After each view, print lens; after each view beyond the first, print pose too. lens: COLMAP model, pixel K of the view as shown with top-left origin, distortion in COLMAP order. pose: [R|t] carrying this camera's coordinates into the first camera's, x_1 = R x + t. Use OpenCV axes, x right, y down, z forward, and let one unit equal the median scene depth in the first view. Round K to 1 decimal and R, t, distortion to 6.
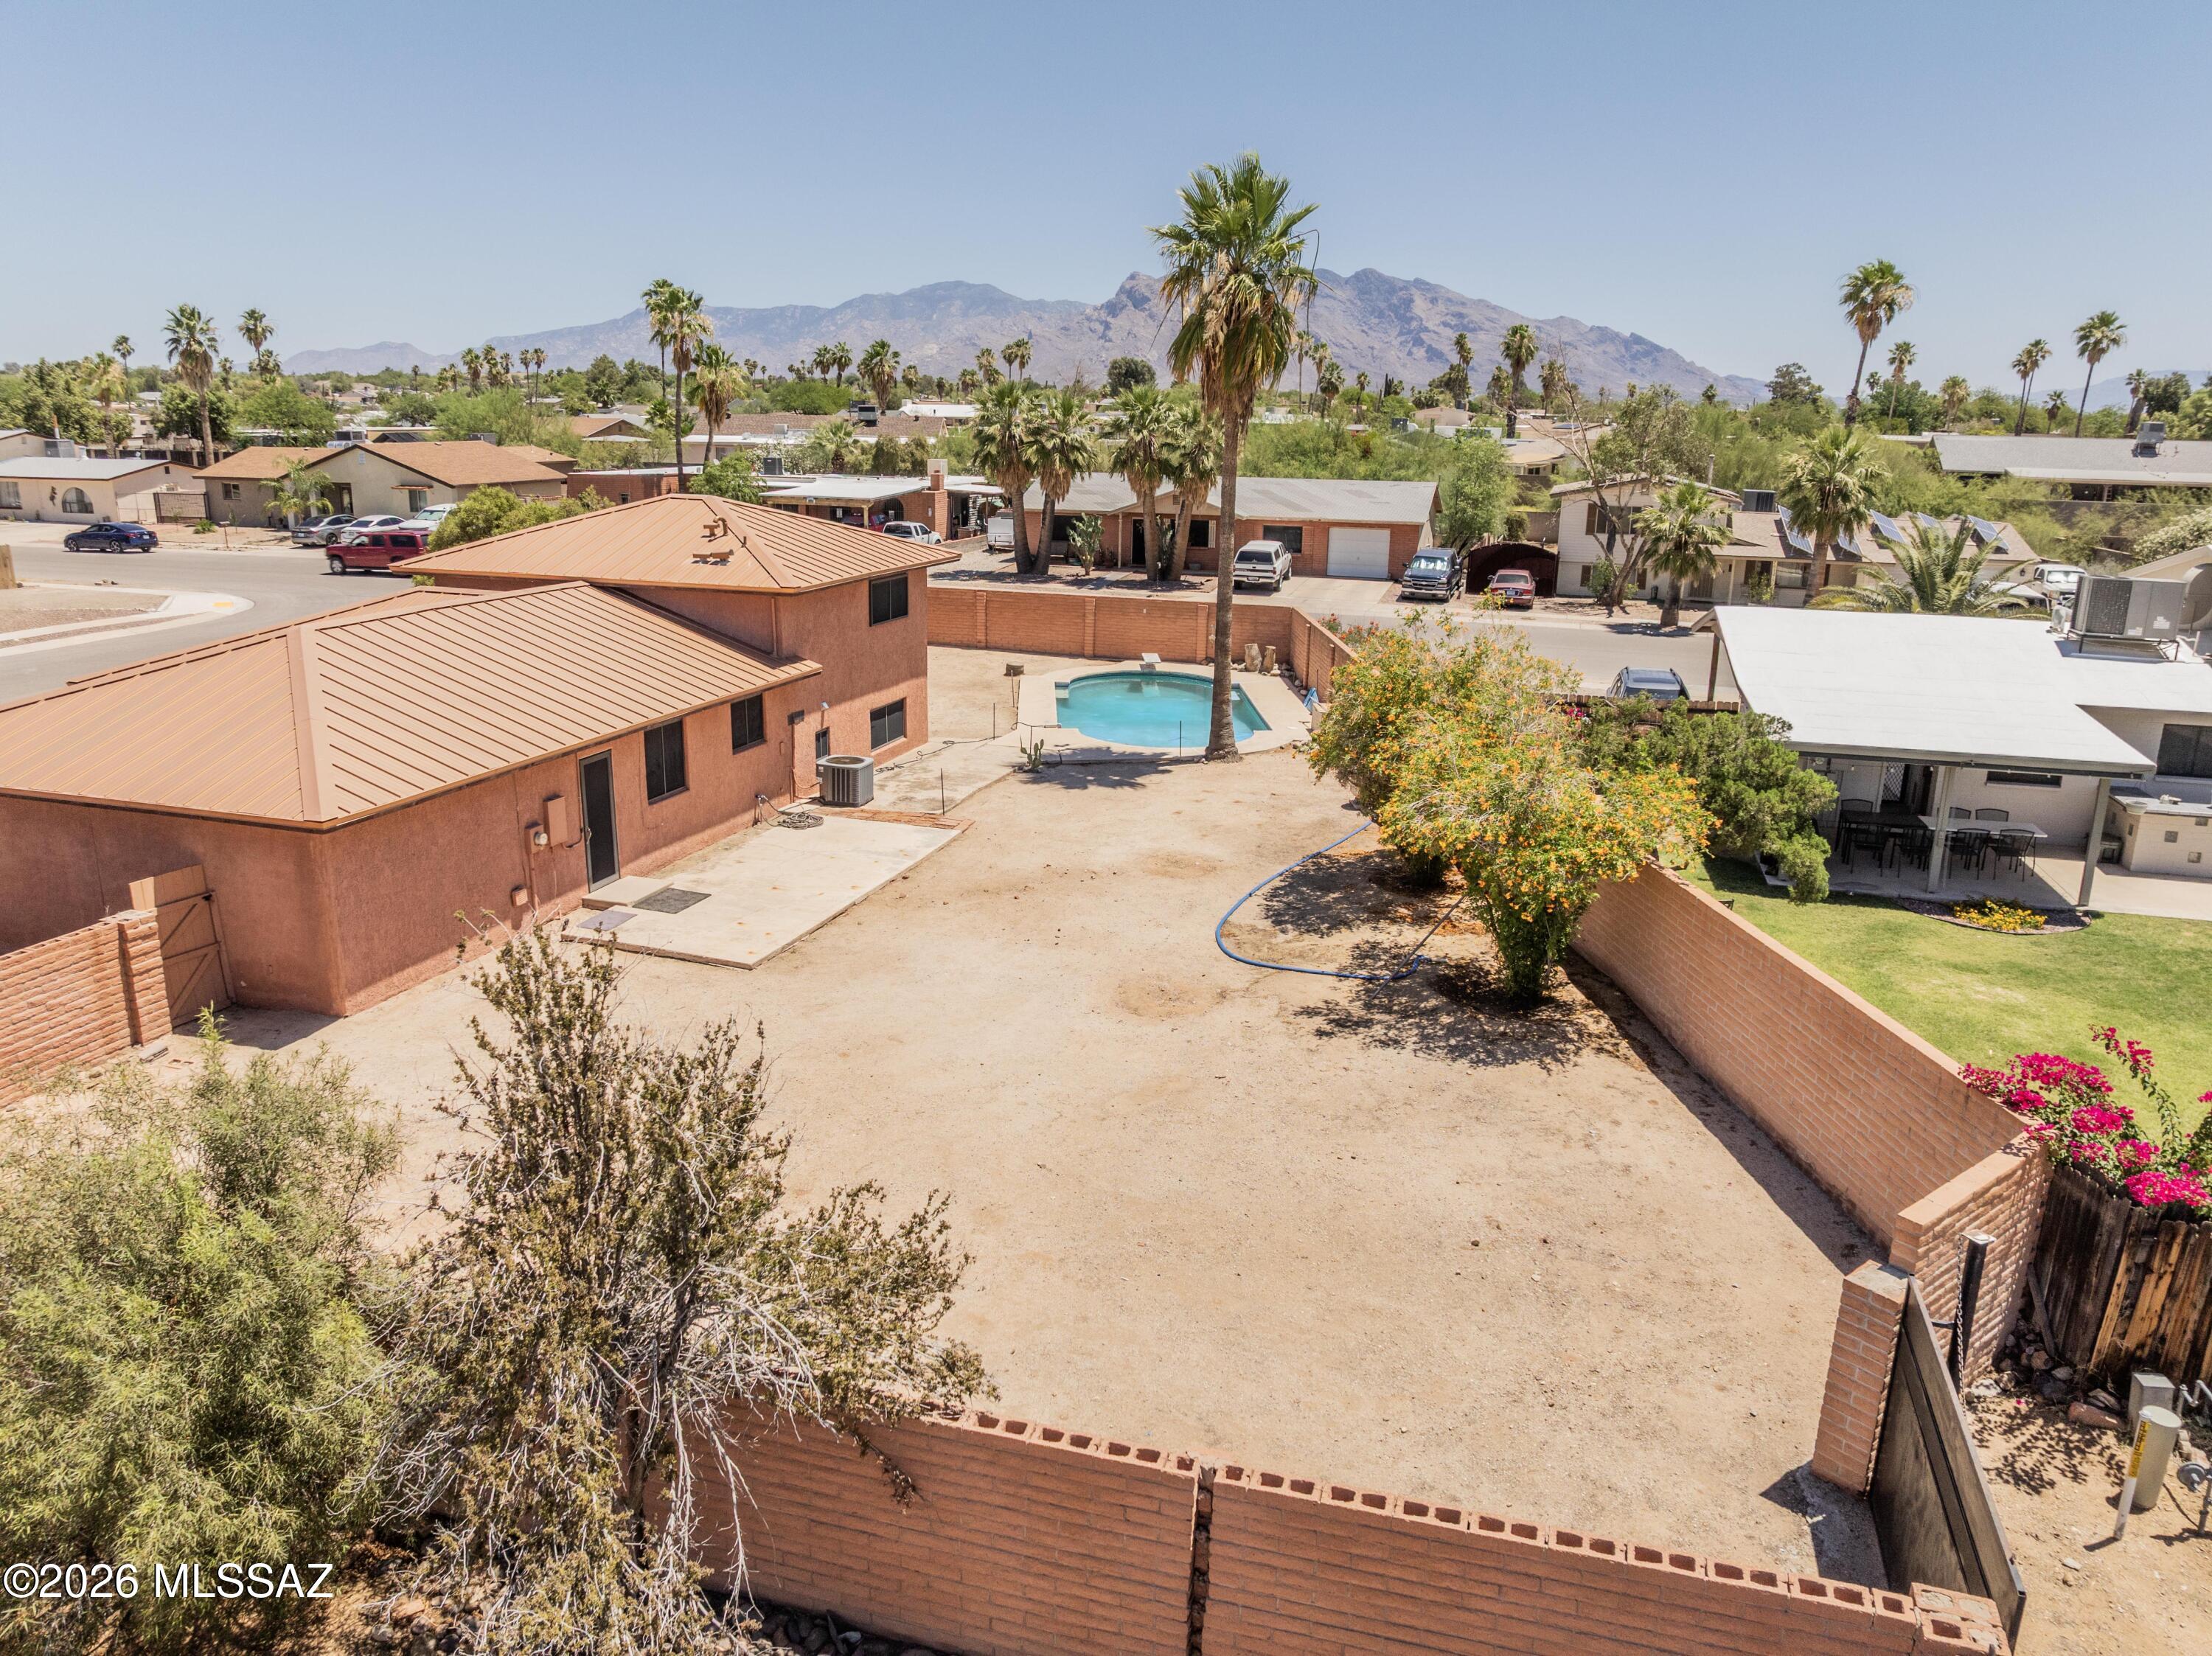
lens RADIAL K [[1562.6, 0, 1139.1], [0, 1562.6, 829.4], [0, 0, 1]] dist [-0.037747, -0.003154]
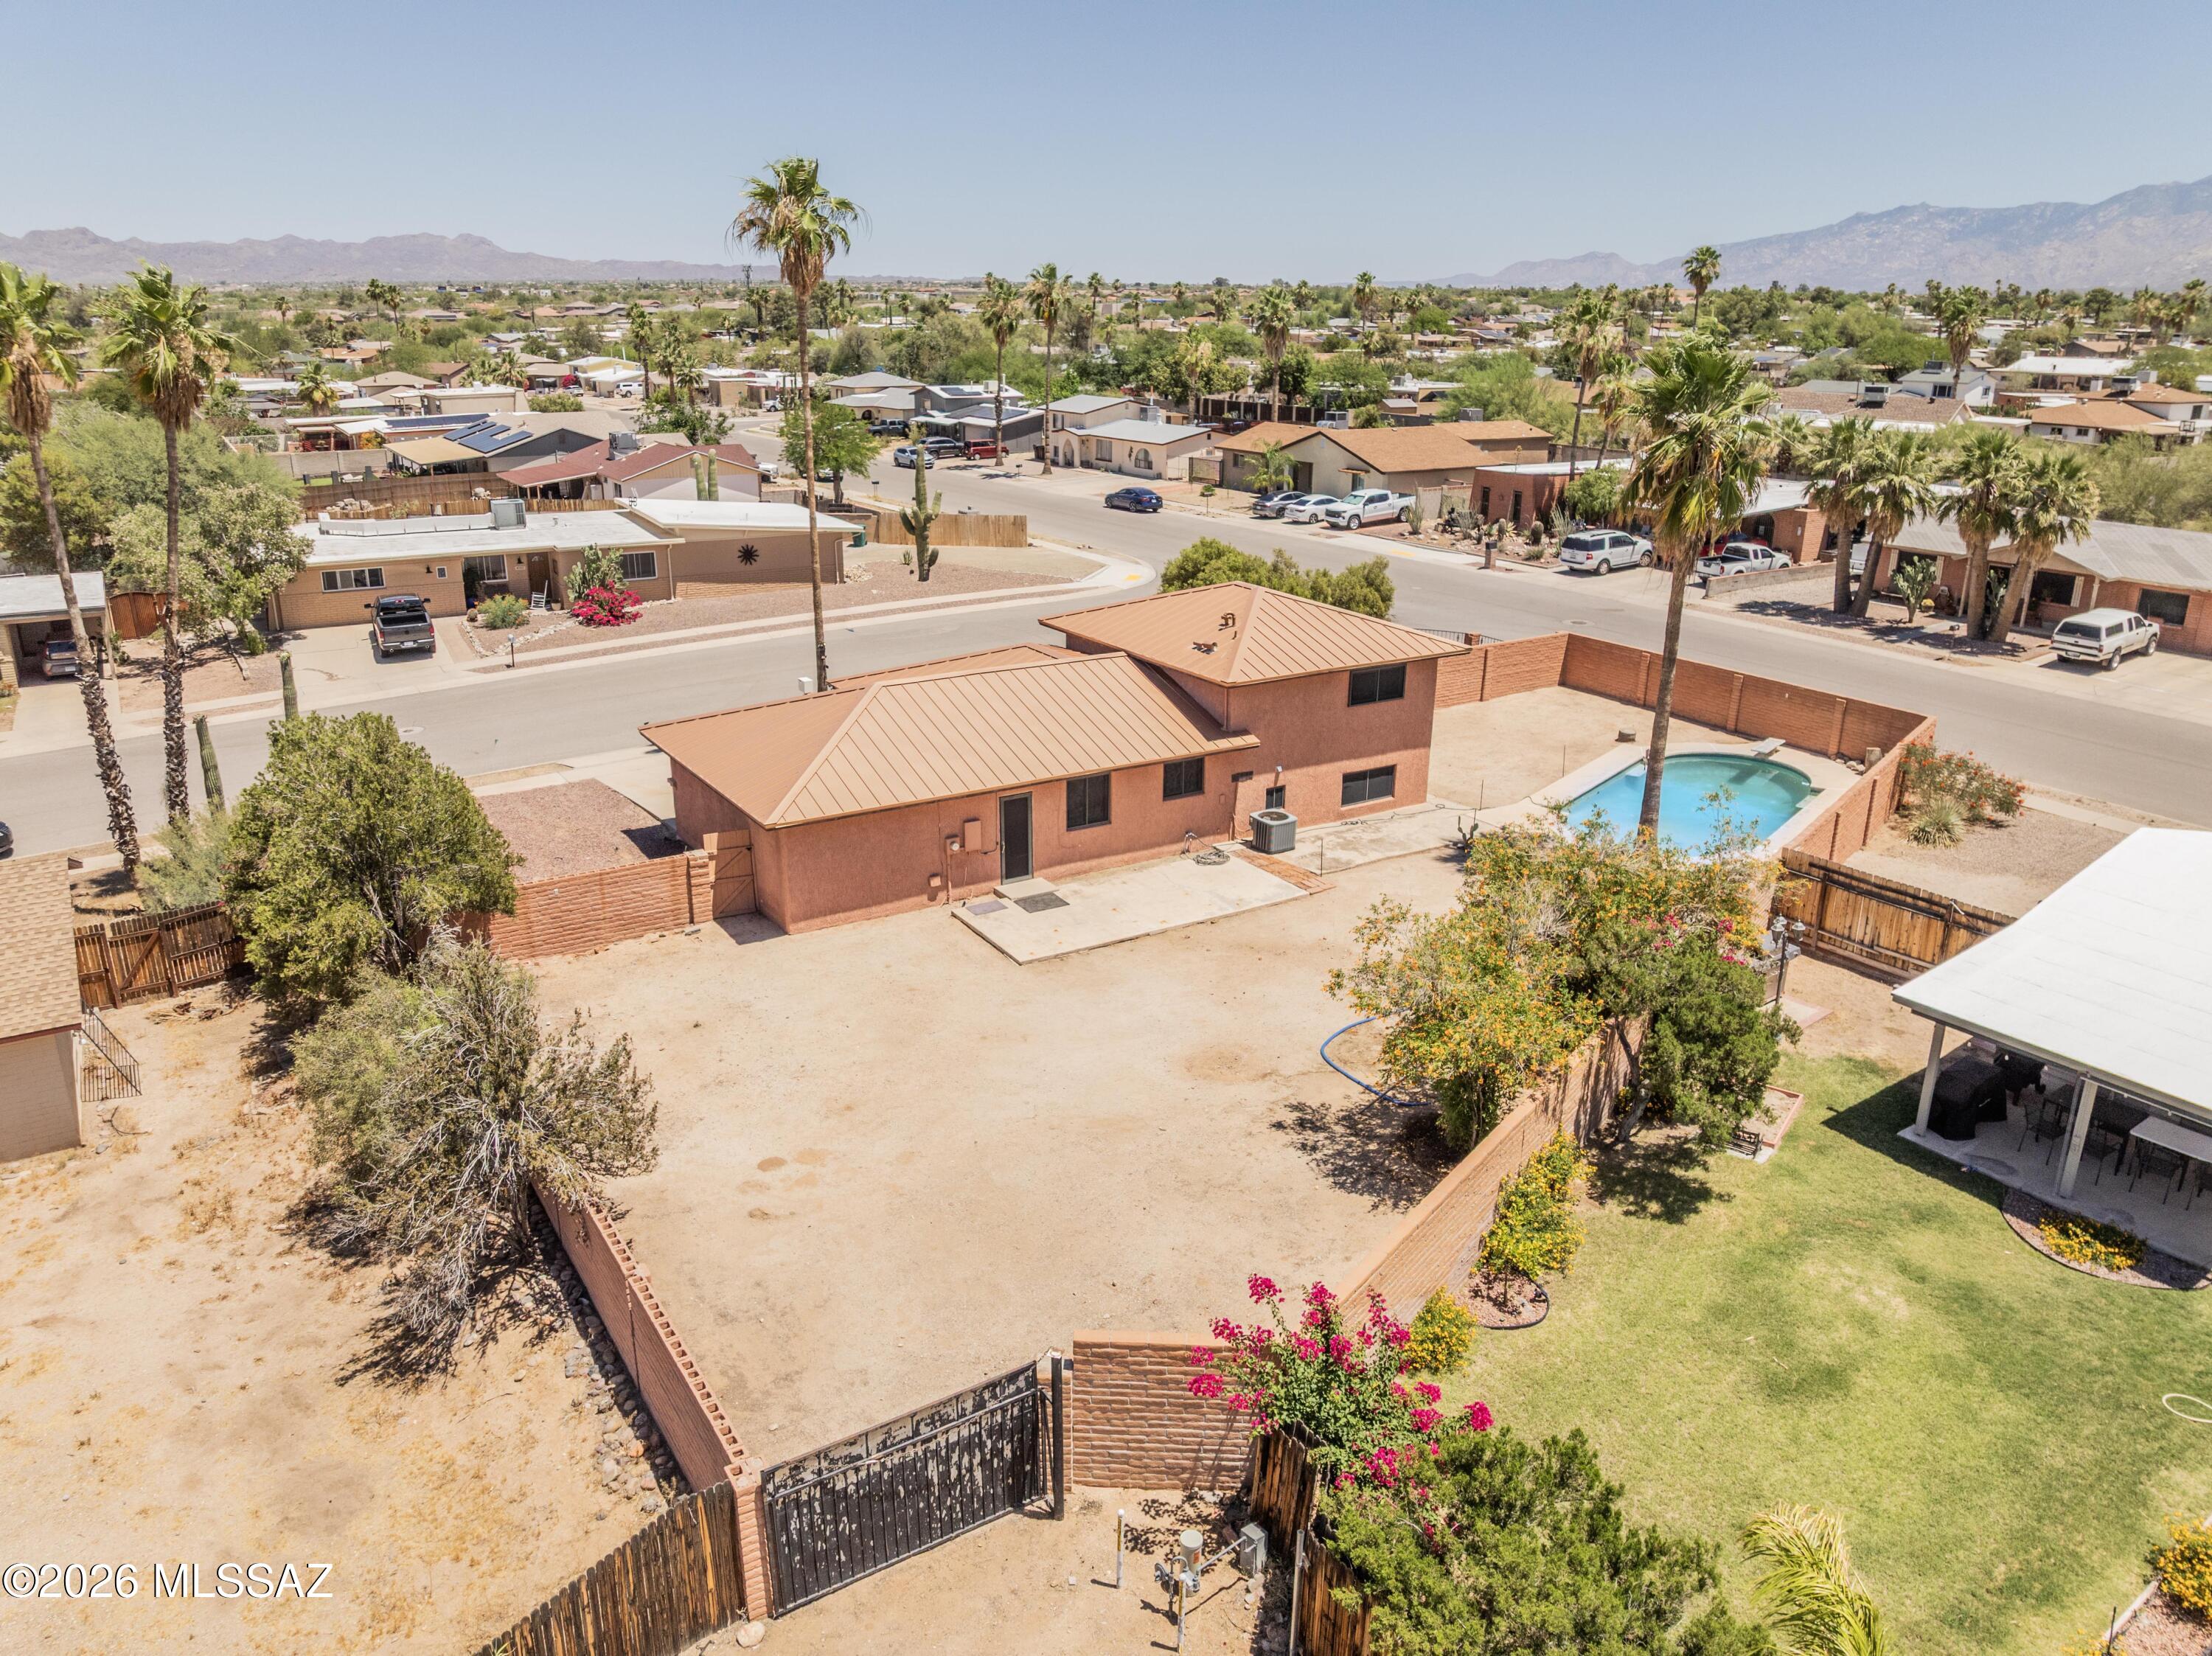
lens RADIAL K [[1562.5, 0, 1106.0], [0, 1562.5, 828.0], [0, 0, 1]] dist [-0.034480, -0.003310]
pose [[0.753194, 0.195790, -0.627984, 0.593377], [-0.164464, 0.980407, 0.108411, -0.175010], [0.636906, 0.021627, 0.770638, -0.074654]]
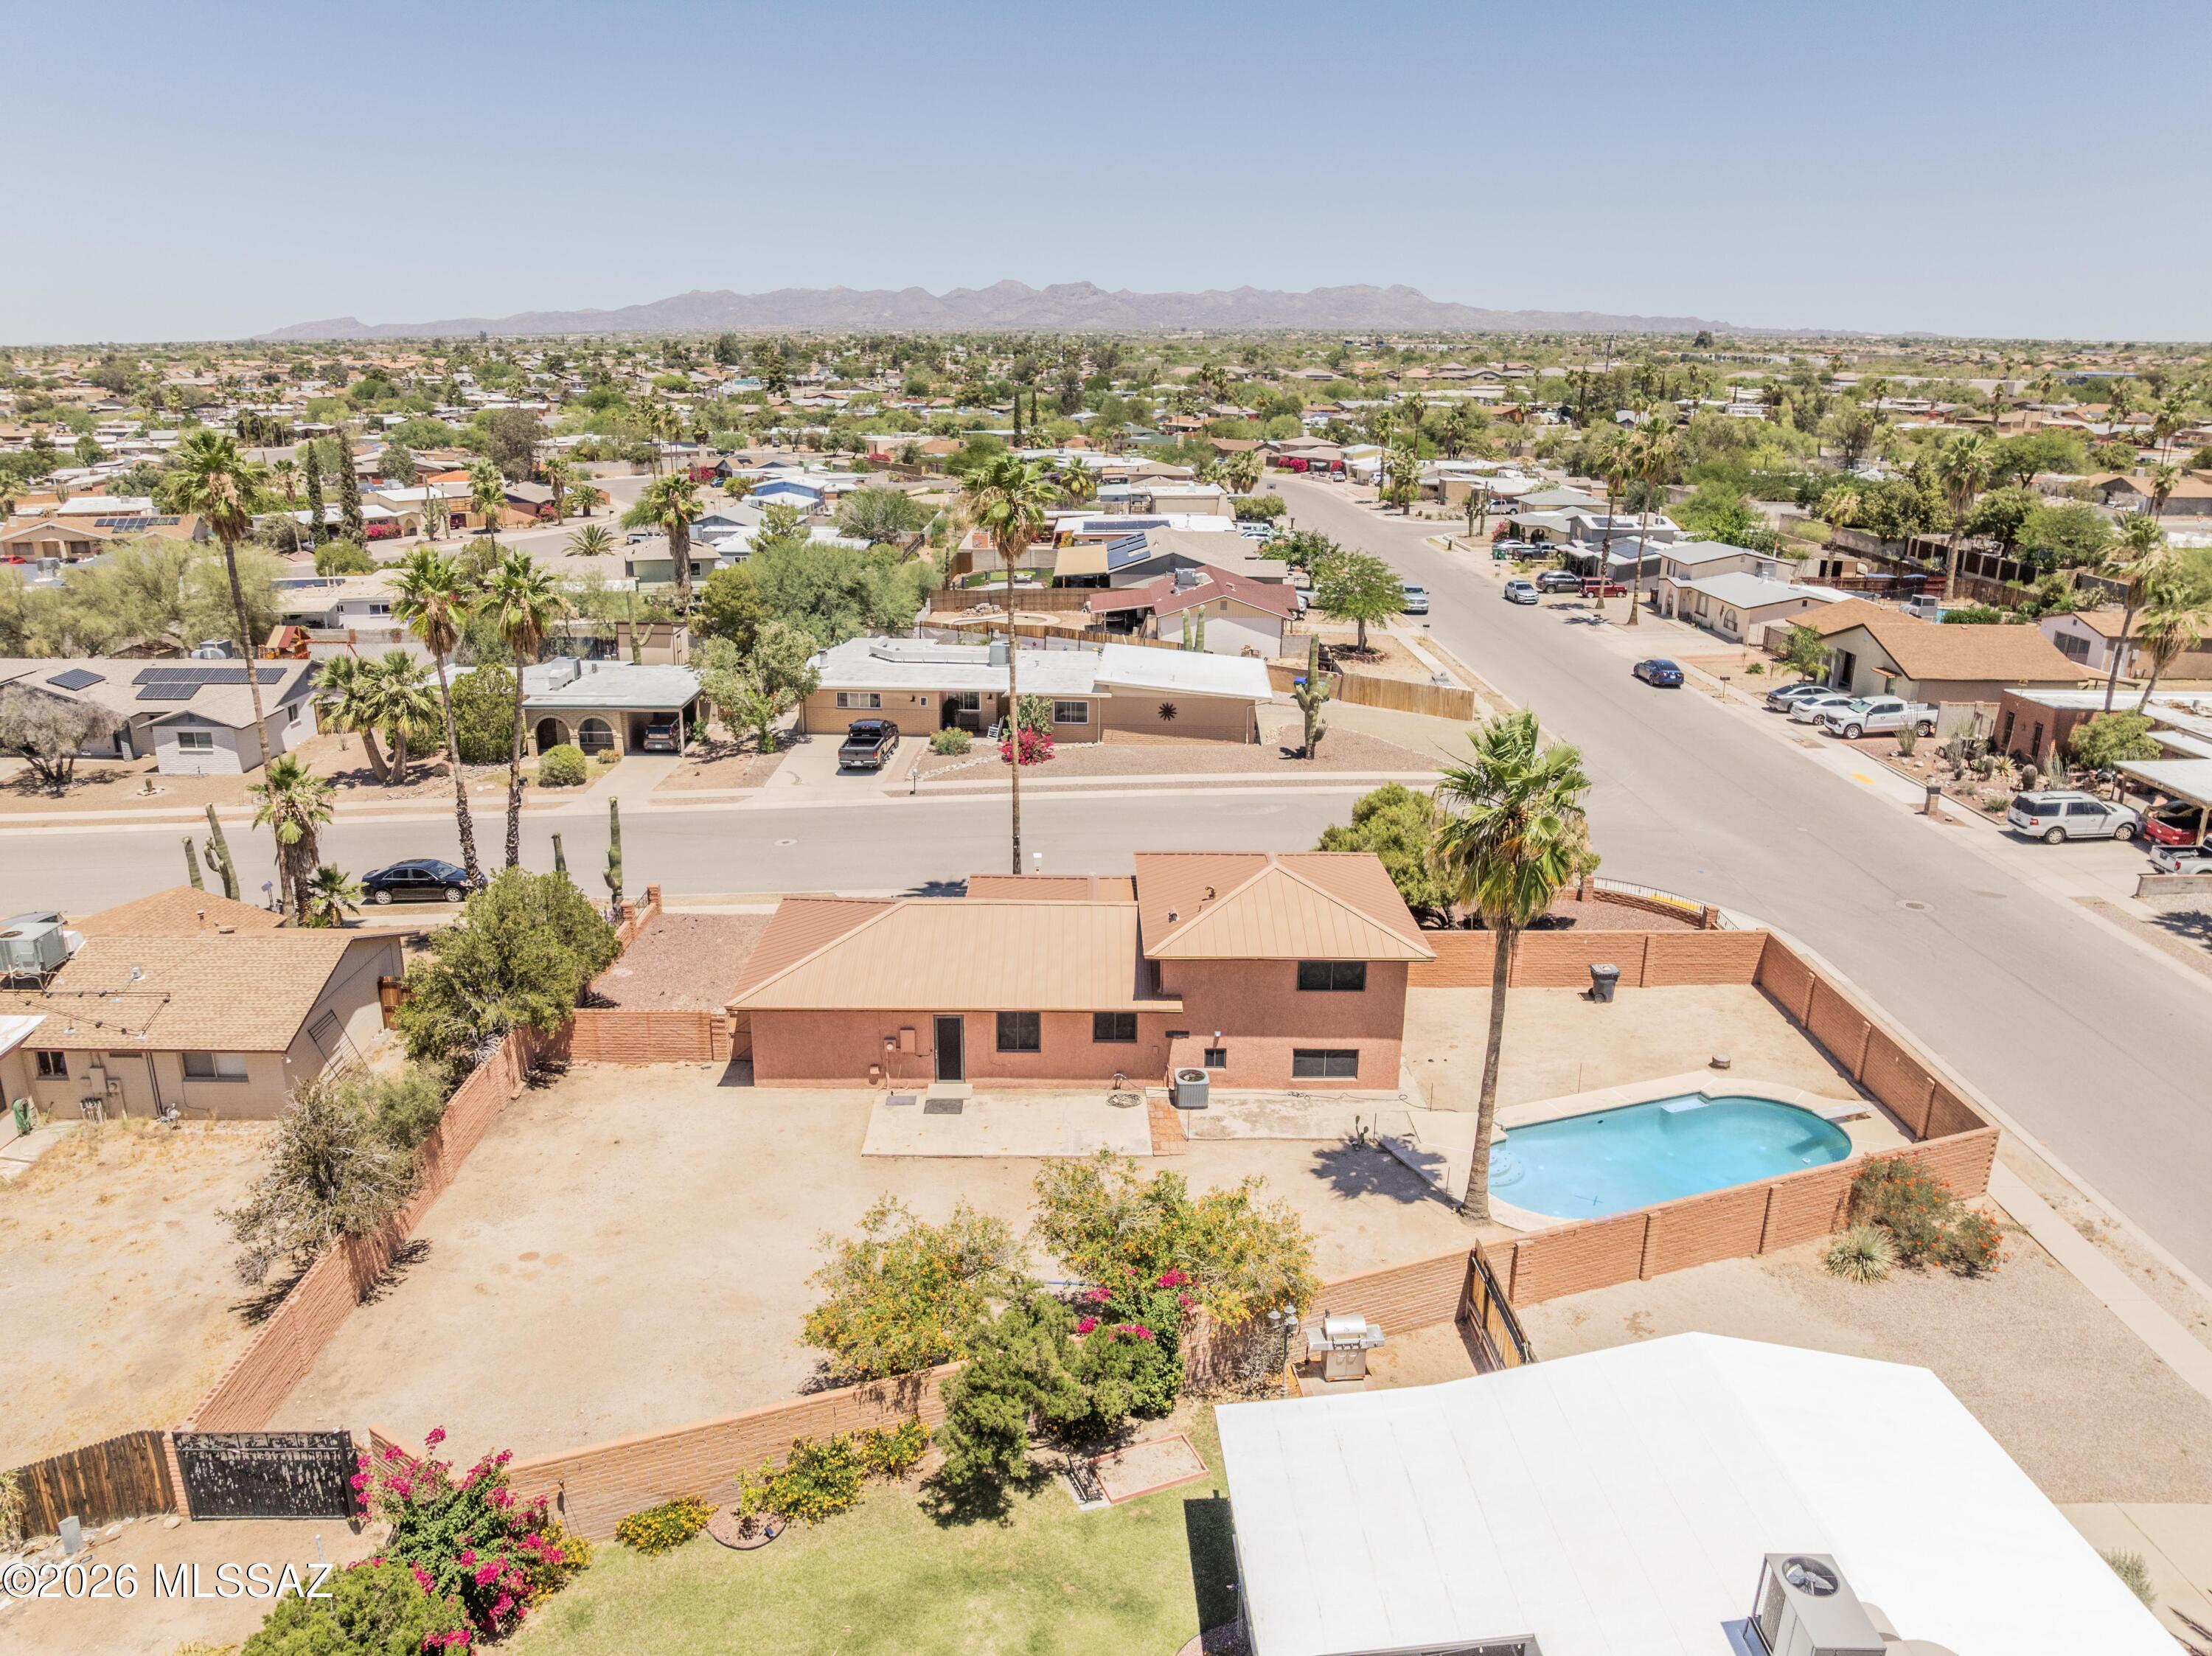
lens RADIAL K [[1536.0, 0, 1106.0], [0, 1536.0, 828.0], [0, 0, 1]] dist [-0.026991, -0.003064]
pose [[0.307304, 0.268390, -0.912979, 1.191129], [-0.256560, 0.947244, 0.192106, -0.598515], [0.916374, 0.175199, 0.359951, 0.441253]]
